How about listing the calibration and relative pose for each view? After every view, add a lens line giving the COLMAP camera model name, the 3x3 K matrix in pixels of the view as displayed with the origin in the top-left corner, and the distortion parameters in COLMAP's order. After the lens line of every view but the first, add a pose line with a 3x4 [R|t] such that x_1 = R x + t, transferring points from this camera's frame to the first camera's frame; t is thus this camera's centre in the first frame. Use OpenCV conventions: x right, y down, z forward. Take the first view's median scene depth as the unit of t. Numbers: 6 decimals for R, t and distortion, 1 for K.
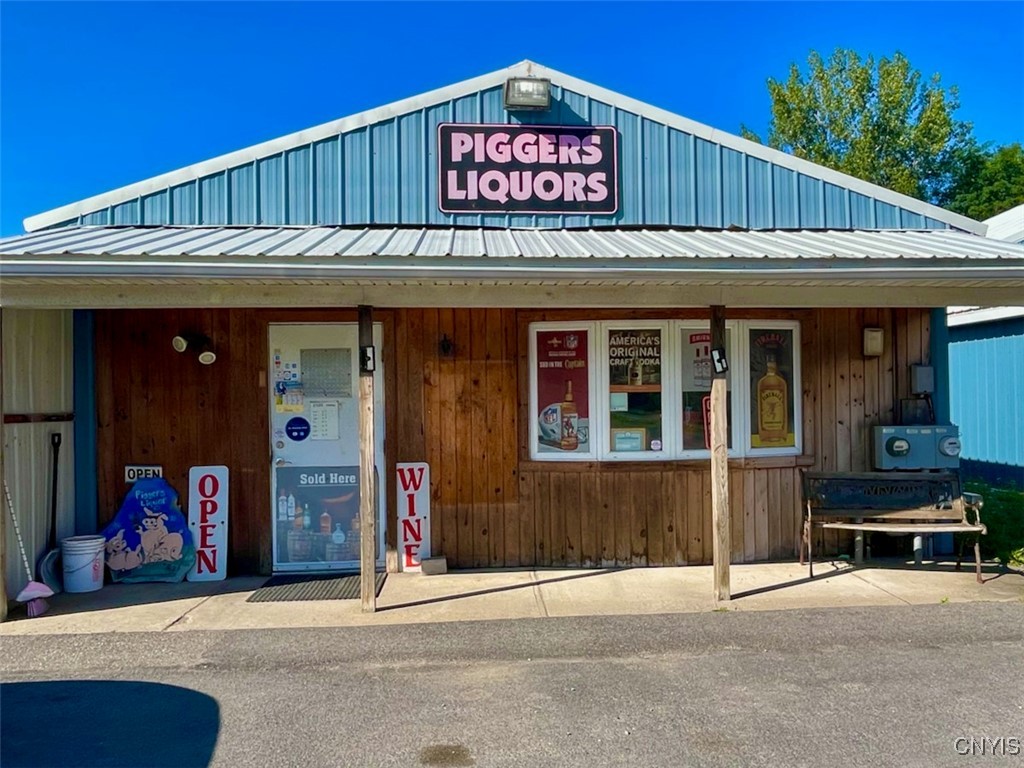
lens RADIAL K [[631.9, 0, 512.0], [0, 631.9, 384.0], [0, 0, 1]] dist [-0.005304, -0.003023]
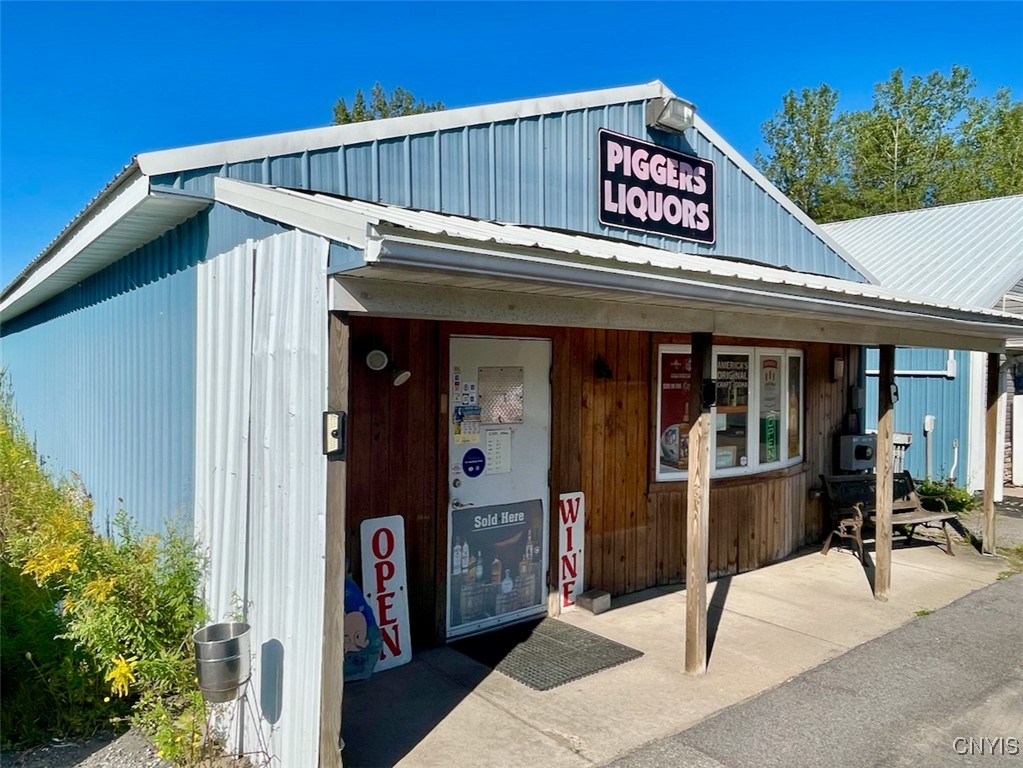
lens RADIAL K [[590.4, 0, 507.0], [0, 590.4, 380.1], [0, 0, 1]] dist [-0.005474, -0.000880]
pose [[0.902970, 0.017833, 0.429333, -0.602330], [-0.021575, 0.999760, 0.003850, -0.039648], [-0.429161, -0.012740, 0.903138, 0.263664]]
